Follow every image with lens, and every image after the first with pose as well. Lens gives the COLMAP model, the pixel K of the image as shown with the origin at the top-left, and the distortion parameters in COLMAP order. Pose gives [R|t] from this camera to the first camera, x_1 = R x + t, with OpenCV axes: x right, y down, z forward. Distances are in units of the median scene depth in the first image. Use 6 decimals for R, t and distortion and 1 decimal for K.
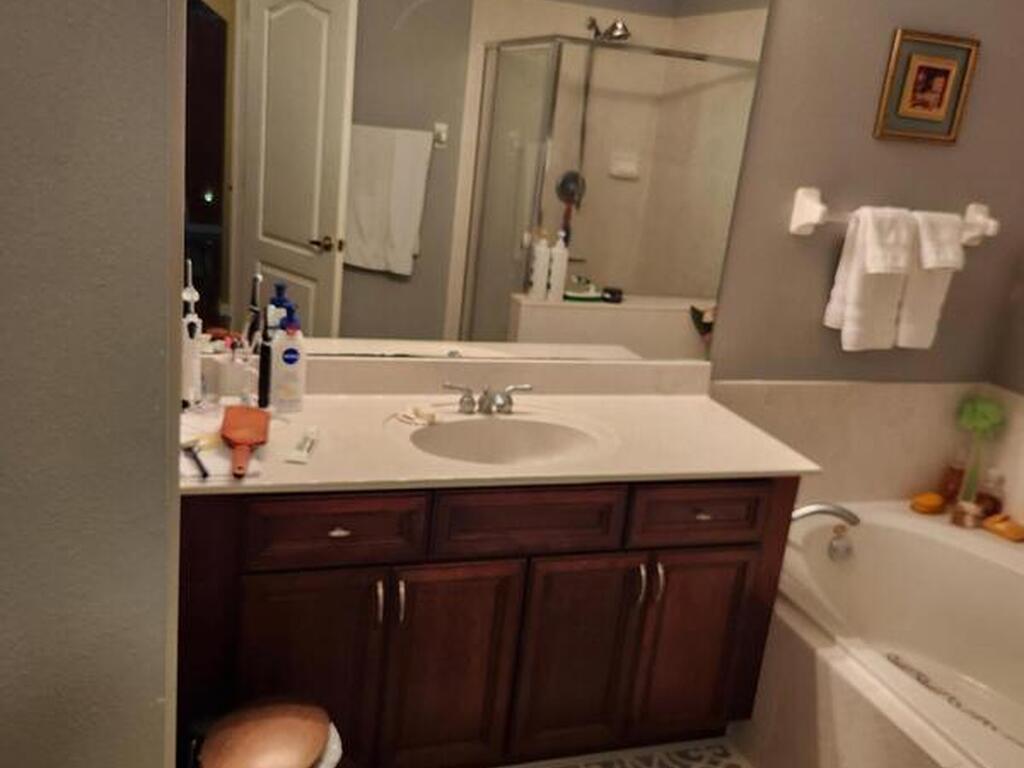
lens RADIAL K [[922.5, 0, 512.0], [0, 922.5, 384.0], [0, 0, 1]] dist [0.048001, -0.006636]
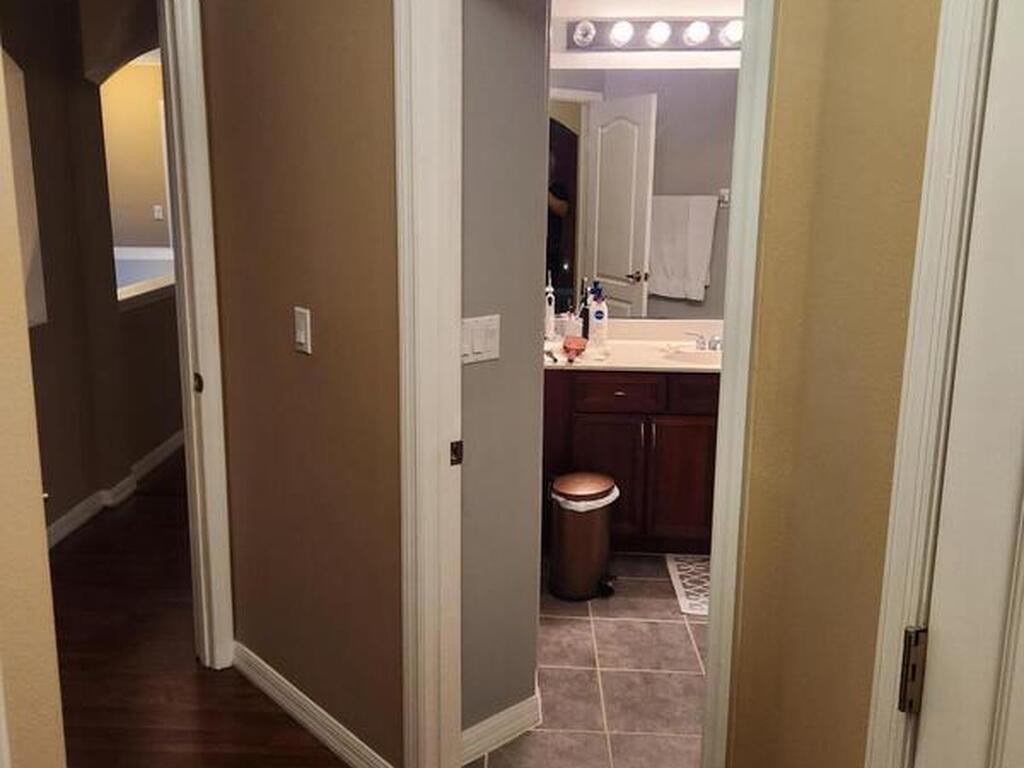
lens RADIAL K [[922.5, 0, 512.0], [0, 922.5, 384.0], [0, 0, 1]] dist [0.048001, -0.006636]
pose [[0.930256, -0.021143, -0.366301, 0.255633], [-0.009587, 0.996597, -0.081873, 0.242886], [0.366785, 0.079675, 0.926888, -0.723661]]
